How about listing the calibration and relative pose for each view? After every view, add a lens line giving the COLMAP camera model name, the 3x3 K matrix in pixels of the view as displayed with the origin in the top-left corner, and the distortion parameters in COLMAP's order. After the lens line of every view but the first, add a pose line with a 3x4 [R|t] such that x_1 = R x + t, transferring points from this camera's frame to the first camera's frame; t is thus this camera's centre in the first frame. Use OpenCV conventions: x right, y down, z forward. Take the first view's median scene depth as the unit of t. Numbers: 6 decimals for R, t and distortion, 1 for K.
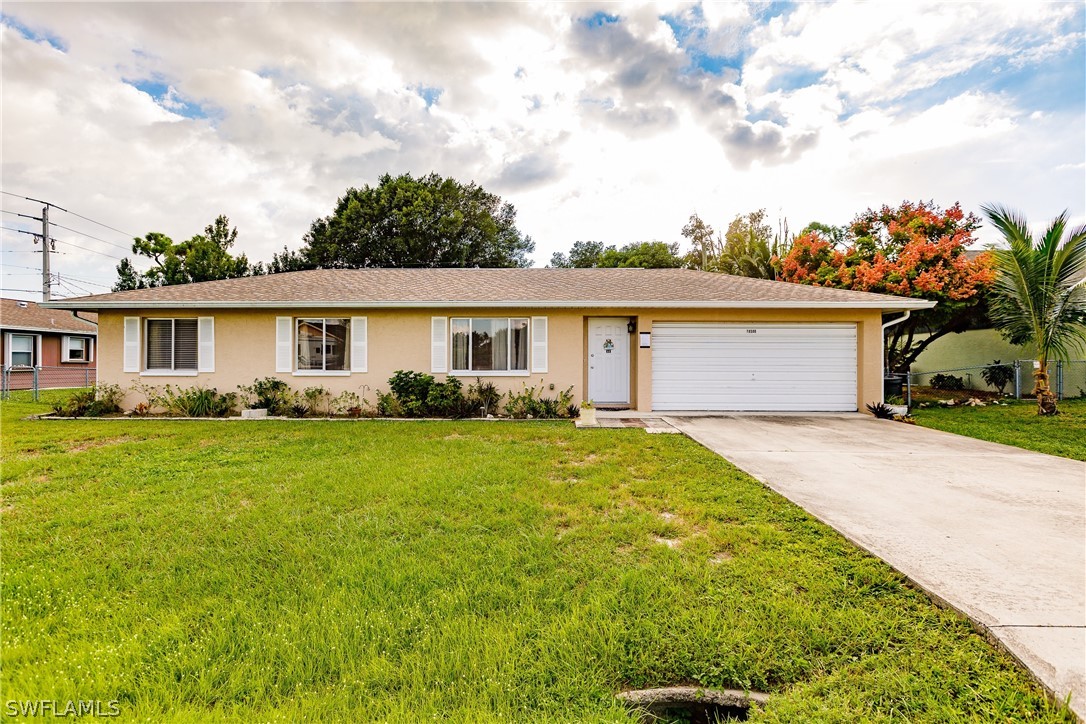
lens RADIAL K [[481.1, 0, 545.3], [0, 481.1, 359.1], [0, 0, 1]] dist [-0.000507, -0.000152]
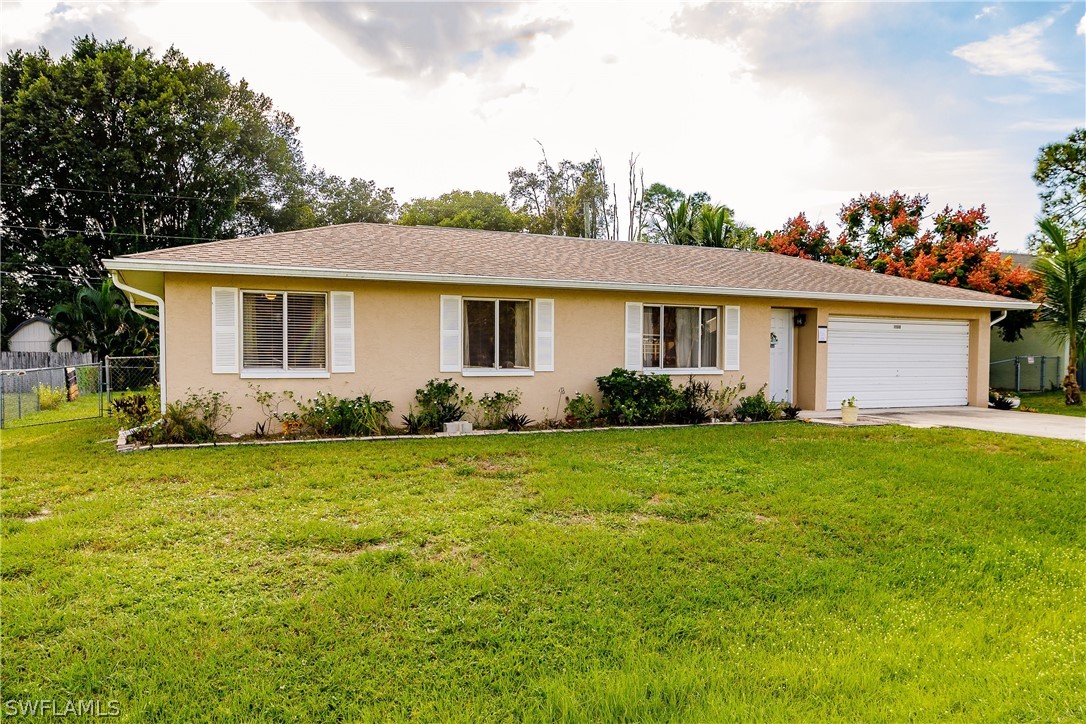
lens RADIAL K [[691.1, 0, 543.1], [0, 691.1, 384.8], [0, 0, 1]] dist [-0.001033, -0.000975]
pose [[0.921376, -0.014265, 0.388411, -0.819725], [-0.003227, 0.999011, 0.044344, 0.000507], [-0.388660, -0.042111, 0.920419, -0.027376]]
